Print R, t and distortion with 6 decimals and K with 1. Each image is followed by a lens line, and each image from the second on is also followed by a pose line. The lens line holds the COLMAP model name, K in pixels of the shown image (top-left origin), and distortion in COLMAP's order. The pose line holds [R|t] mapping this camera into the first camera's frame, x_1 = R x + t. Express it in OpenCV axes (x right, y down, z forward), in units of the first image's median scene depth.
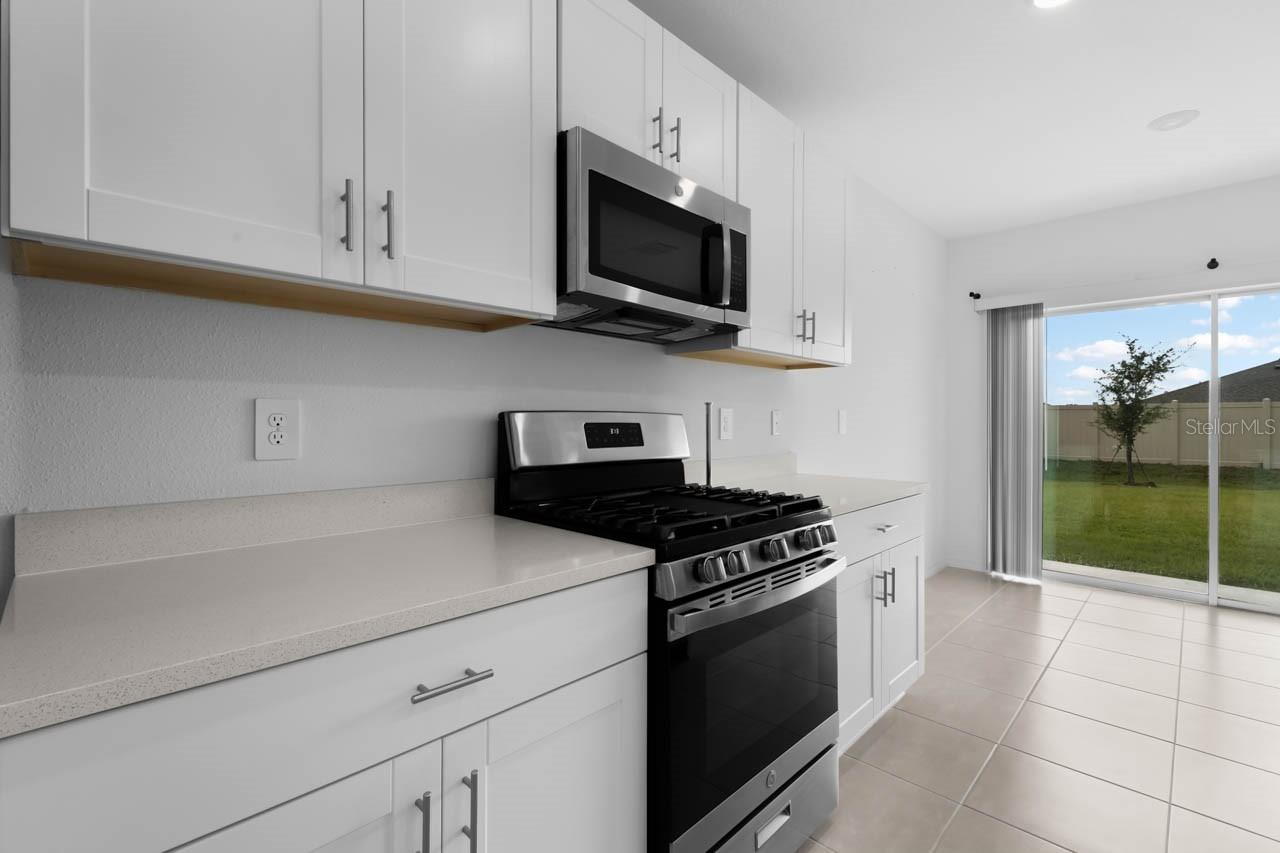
lens RADIAL K [[587.1, 0, 633.1], [0, 587.1, 420.7], [0, 0, 1]] dist [0.004220, 0.000116]
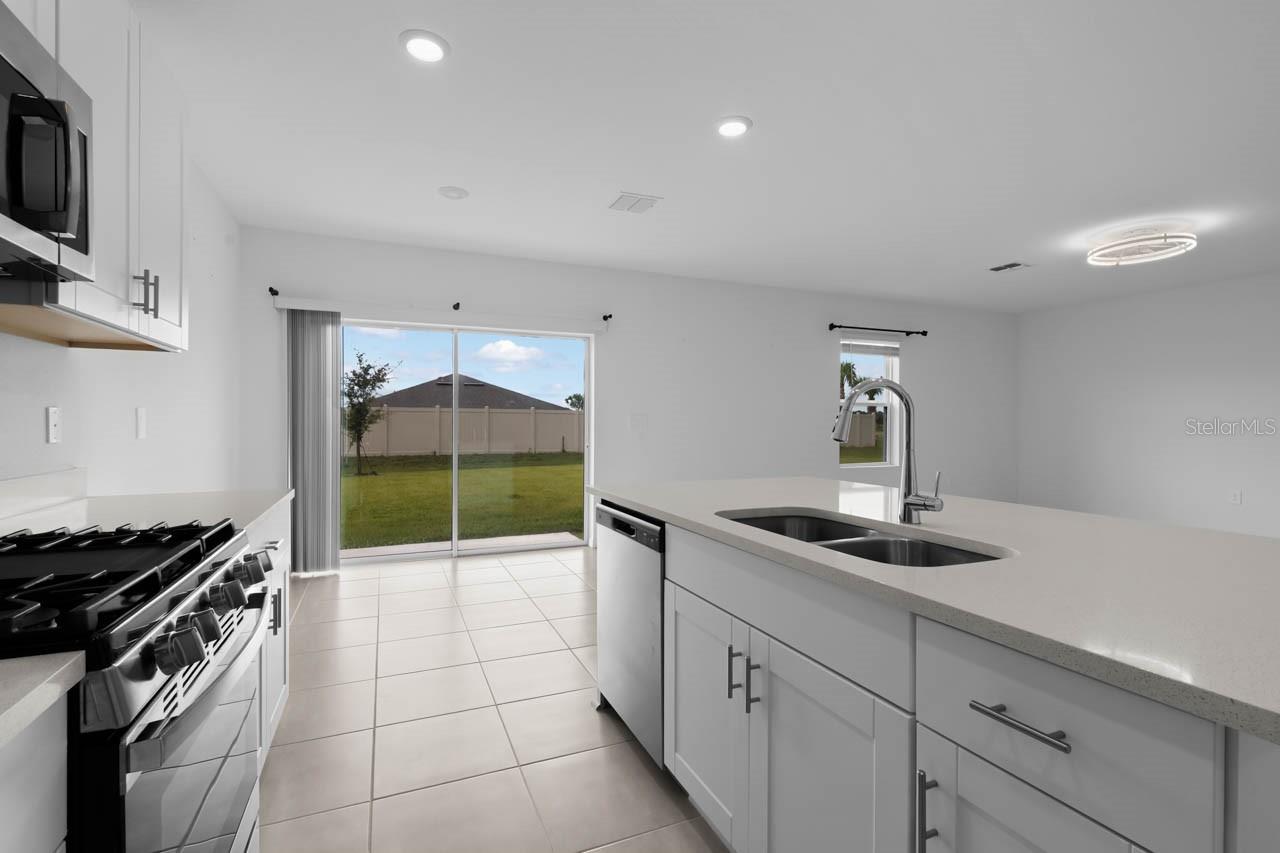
lens RADIAL K [[581.2, 0, 640.0], [0, 581.2, 426.5], [0, 0, 1]] dist [0.001400, 0.000078]
pose [[0.356747, -0.008330, 0.934164, -0.106071], [-0.000461, 0.999959, 0.009093, -0.000816], [-0.934201, -0.003674, 0.356728, 0.108188]]
